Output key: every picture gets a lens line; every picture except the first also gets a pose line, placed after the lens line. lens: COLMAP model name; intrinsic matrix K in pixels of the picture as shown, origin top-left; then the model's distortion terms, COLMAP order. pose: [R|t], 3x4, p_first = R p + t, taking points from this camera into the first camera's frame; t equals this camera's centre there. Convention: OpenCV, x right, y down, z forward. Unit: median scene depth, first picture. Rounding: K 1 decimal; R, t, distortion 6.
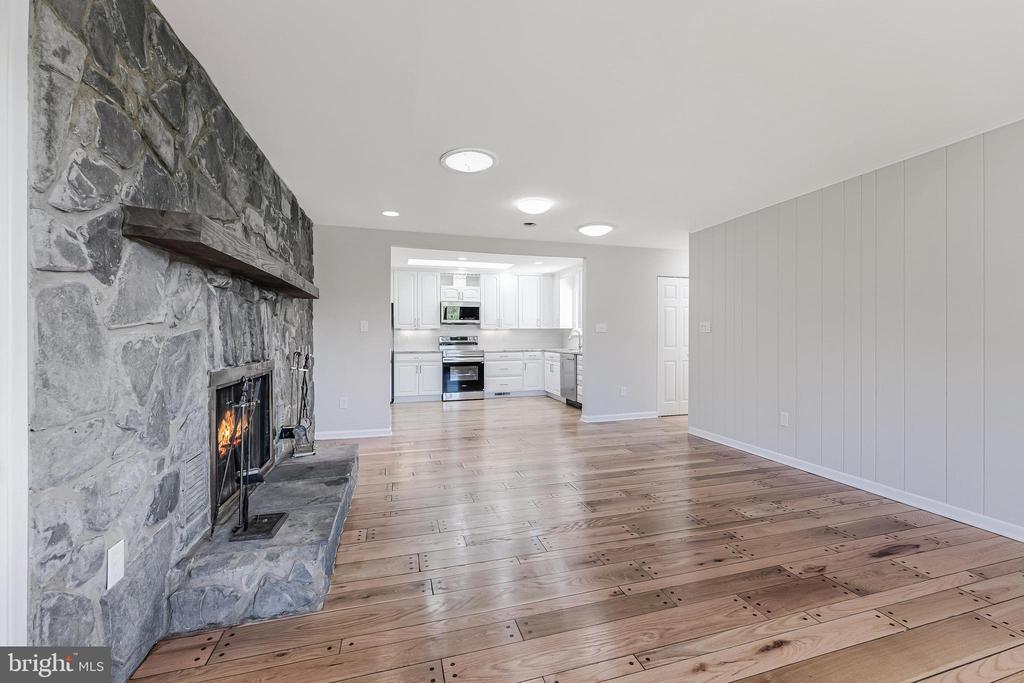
lens RADIAL K [[413.0, 0, 517.5], [0, 413.0, 337.2], [0, 0, 1]] dist [-0.001272, -0.000011]
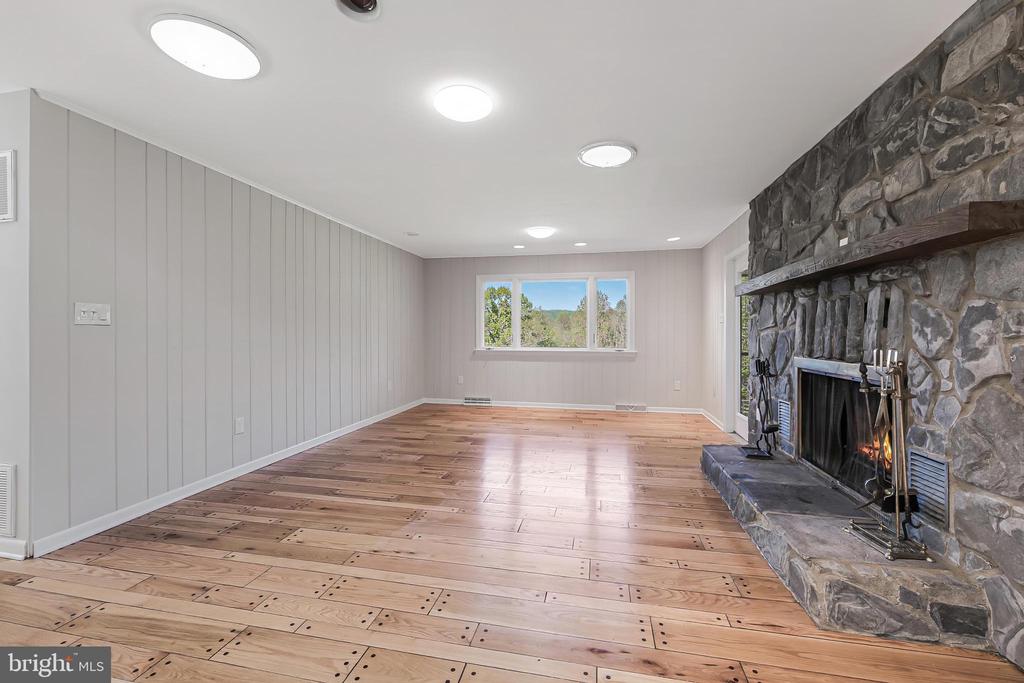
lens RADIAL K [[409.8, 0, 516.4], [0, 409.8, 335.0], [0, 0, 1]] dist [-0.000413, -0.000161]
pose [[-0.882232, -0.000558, 0.470814, -0.389704], [0.001387, 0.999992, 0.003784, 0.001058], [-0.470812, 0.003992, -0.882224, 1.971164]]
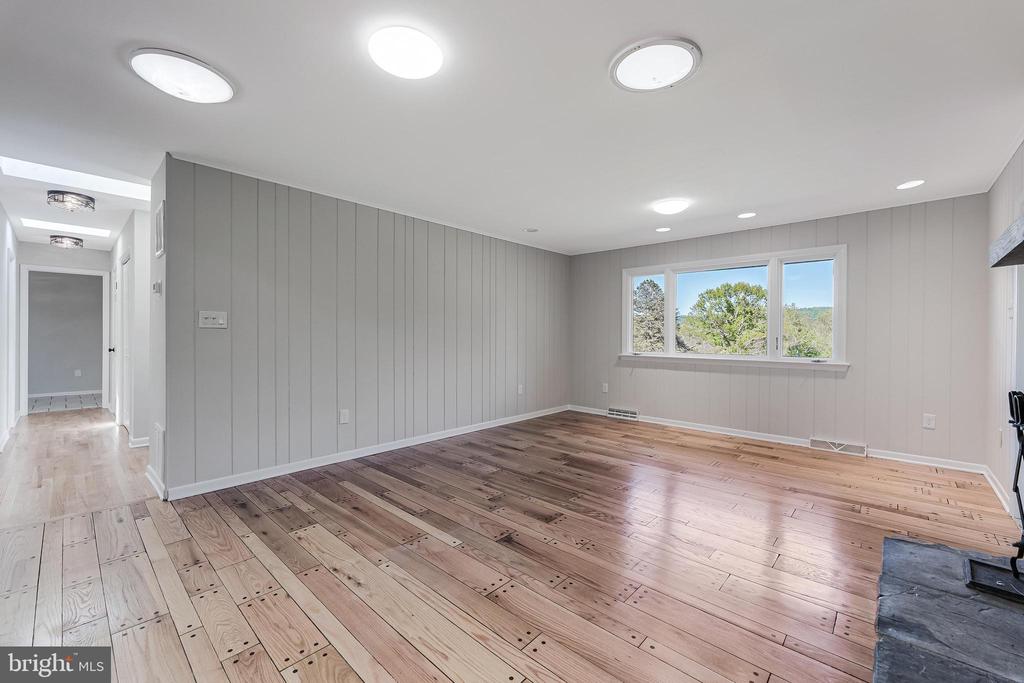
lens RADIAL K [[413.0, 0, 517.5], [0, 413.0, 337.2], [0, 0, 1]] dist [-0.001272, -0.000011]
pose [[-0.518929, -0.004342, 0.854806, -0.569558], [-0.002275, 0.999991, 0.003699, 0.000793], [-0.854814, -0.000025, -0.518934, 1.528425]]
